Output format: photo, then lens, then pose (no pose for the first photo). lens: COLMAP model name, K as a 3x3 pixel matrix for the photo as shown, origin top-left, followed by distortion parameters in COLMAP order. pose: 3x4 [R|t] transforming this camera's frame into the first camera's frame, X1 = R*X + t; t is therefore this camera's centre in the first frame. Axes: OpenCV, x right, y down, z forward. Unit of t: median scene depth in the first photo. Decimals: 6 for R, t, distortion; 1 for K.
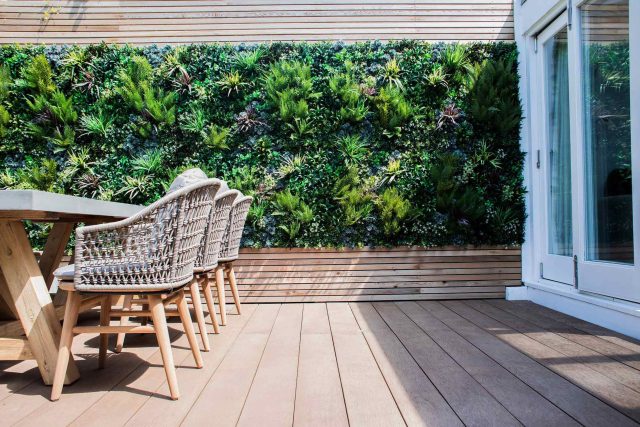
lens RADIAL K [[508.8, 0, 319.9], [0, 508.8, 220.0], [0, 0, 1]] dist [-0.110232, 0.162353]
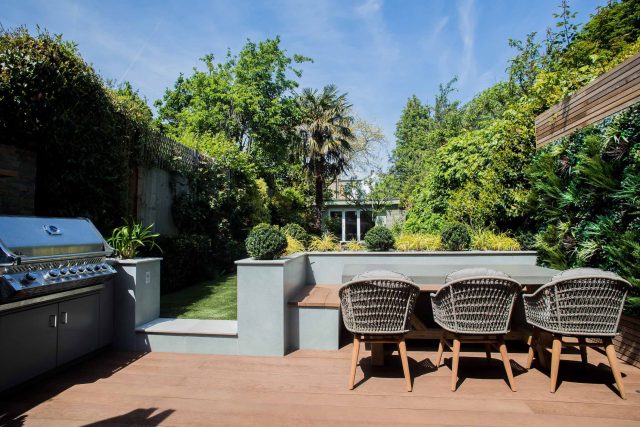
lens RADIAL K [[366.0, 0, 318.0], [0, 366.0, 211.5], [0, 0, 1]] dist [-0.074961, 0.053854]
pose [[-0.129693, -0.039265, -0.990777, 0.522472], [0.022628, 0.998838, -0.042546, -0.129952], [0.991296, -0.027937, -0.128654, 0.474371]]
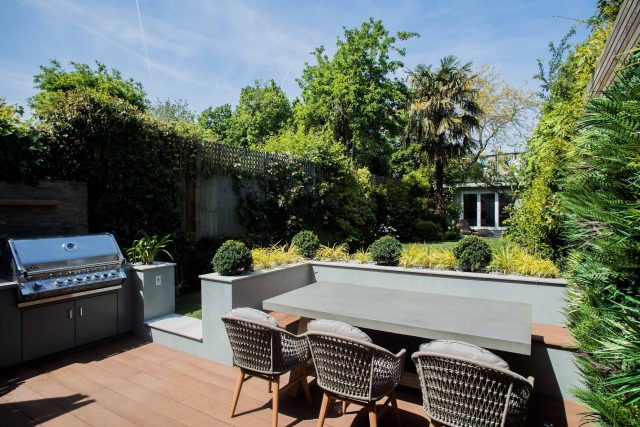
lens RADIAL K [[366.0, 0, 318.0], [0, 366.0, 211.5], [0, 0, 1]] dist [-0.074961, 0.053854]
pose [[-0.540714, 0.022994, -0.840892, 0.331720], [0.024589, 0.999631, 0.011523, -0.224922], [0.840847, -0.014447, -0.541080, 0.940679]]
